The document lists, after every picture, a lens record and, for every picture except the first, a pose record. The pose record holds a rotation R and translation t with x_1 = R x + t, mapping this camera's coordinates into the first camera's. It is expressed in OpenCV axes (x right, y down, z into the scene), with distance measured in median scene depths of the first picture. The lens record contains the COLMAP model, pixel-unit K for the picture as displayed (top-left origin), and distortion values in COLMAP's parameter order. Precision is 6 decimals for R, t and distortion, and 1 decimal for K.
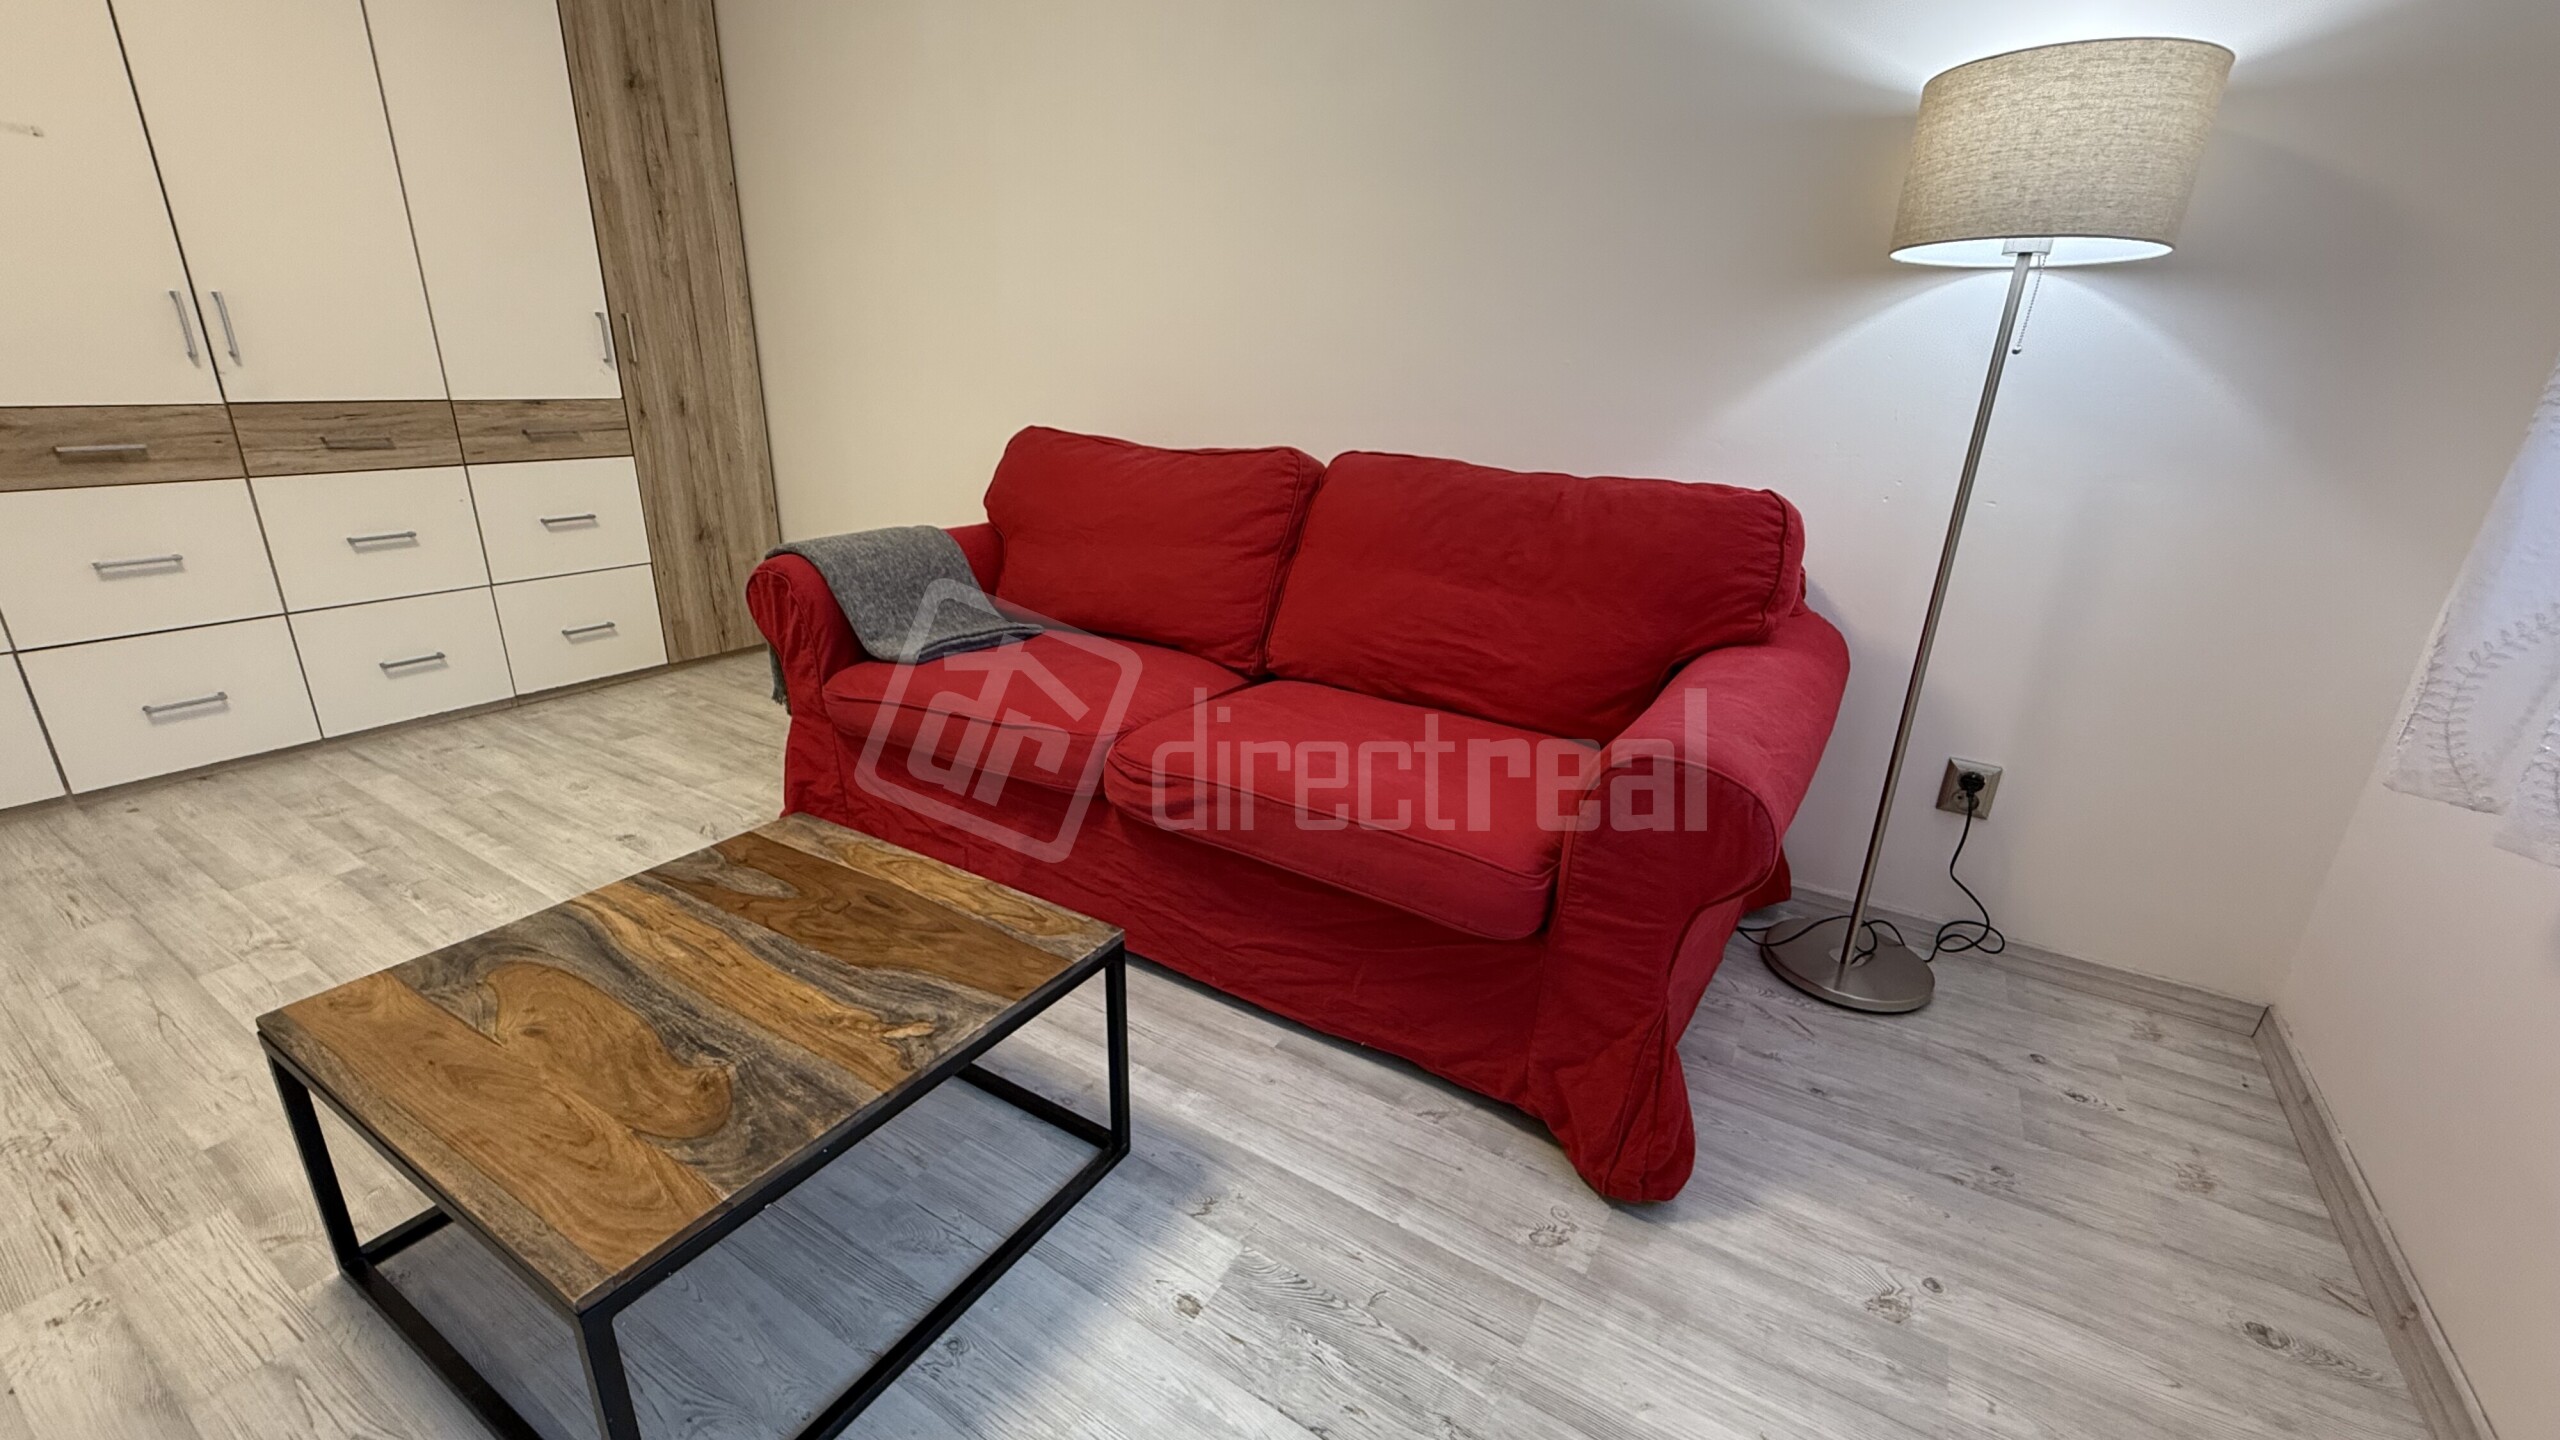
lens RADIAL K [[1020.9, 0, 1273.5], [0, 1020.9, 714.6], [0, 0, 1]] dist [-0.000628, 0.000468]
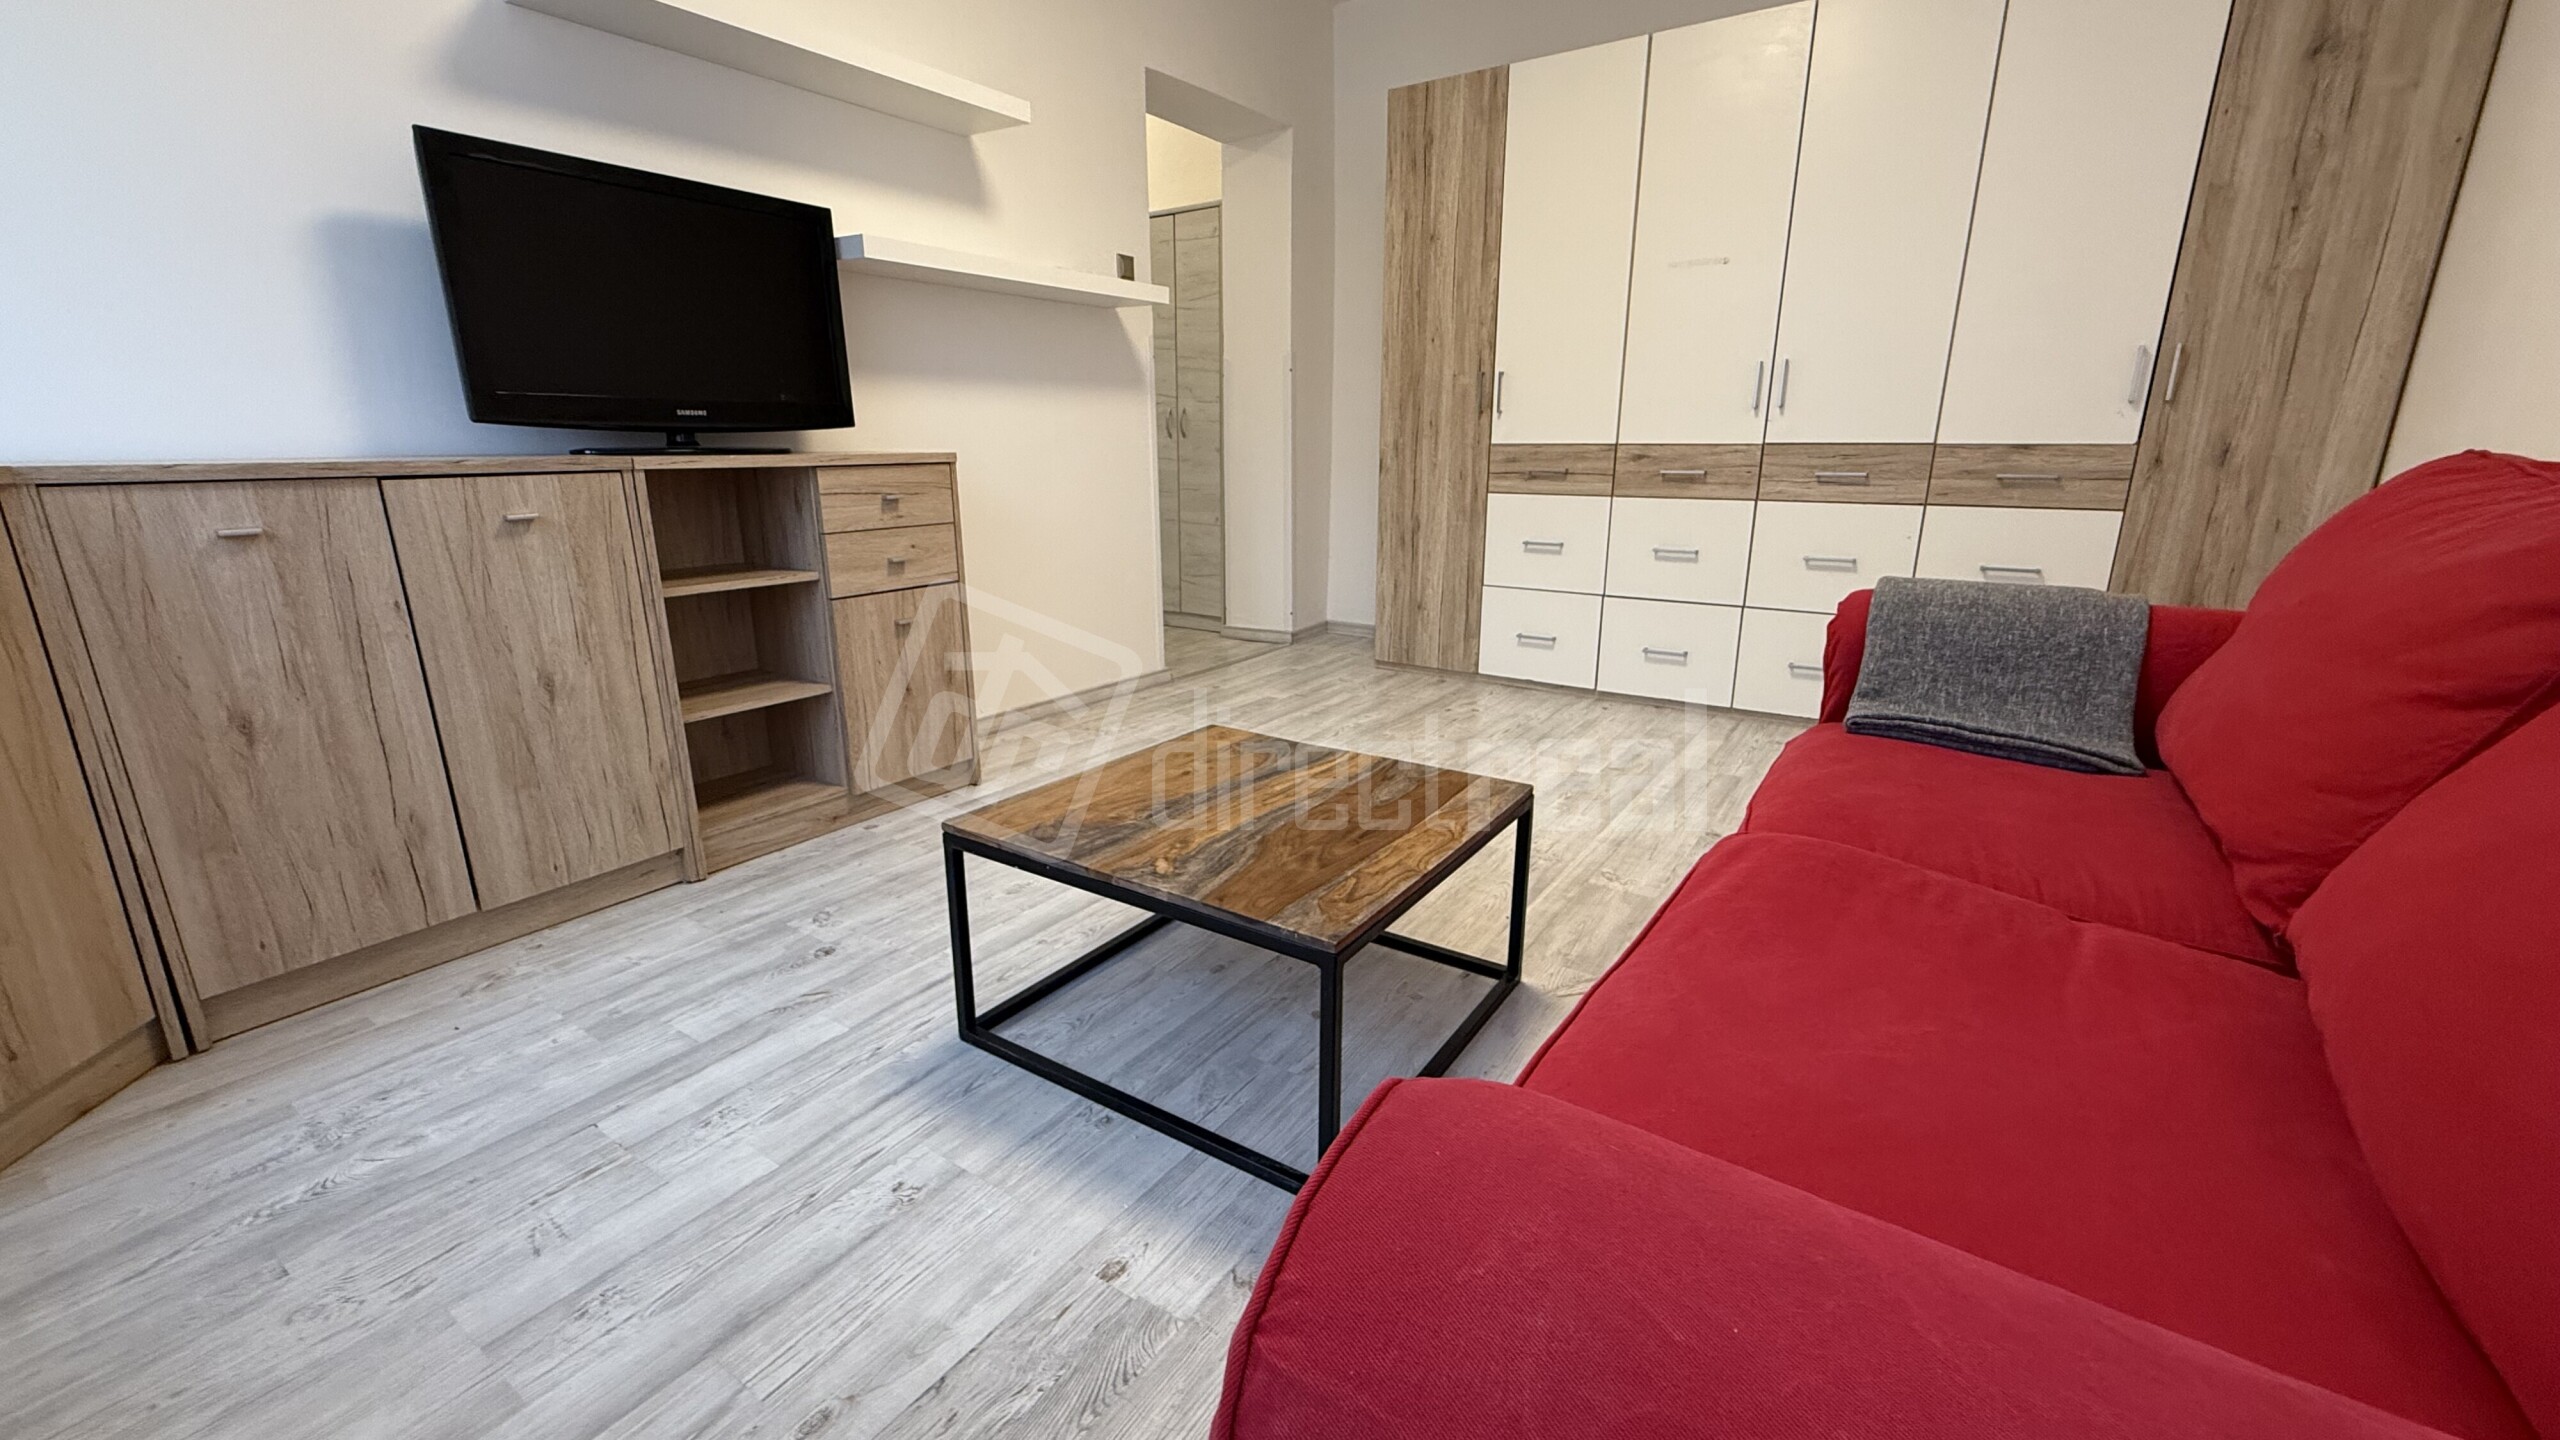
lens RADIAL K [[1020.9, 0, 1270.2], [0, 1020.9, 715.7], [0, 0, 1]] dist [-0.000628, 0.000468]
pose [[-0.038470, 0.231597, -0.972051, 0.395582], [-0.328125, 0.915903, 0.231206, -0.089036], [0.943851, 0.327848, 0.040758, 0.515632]]
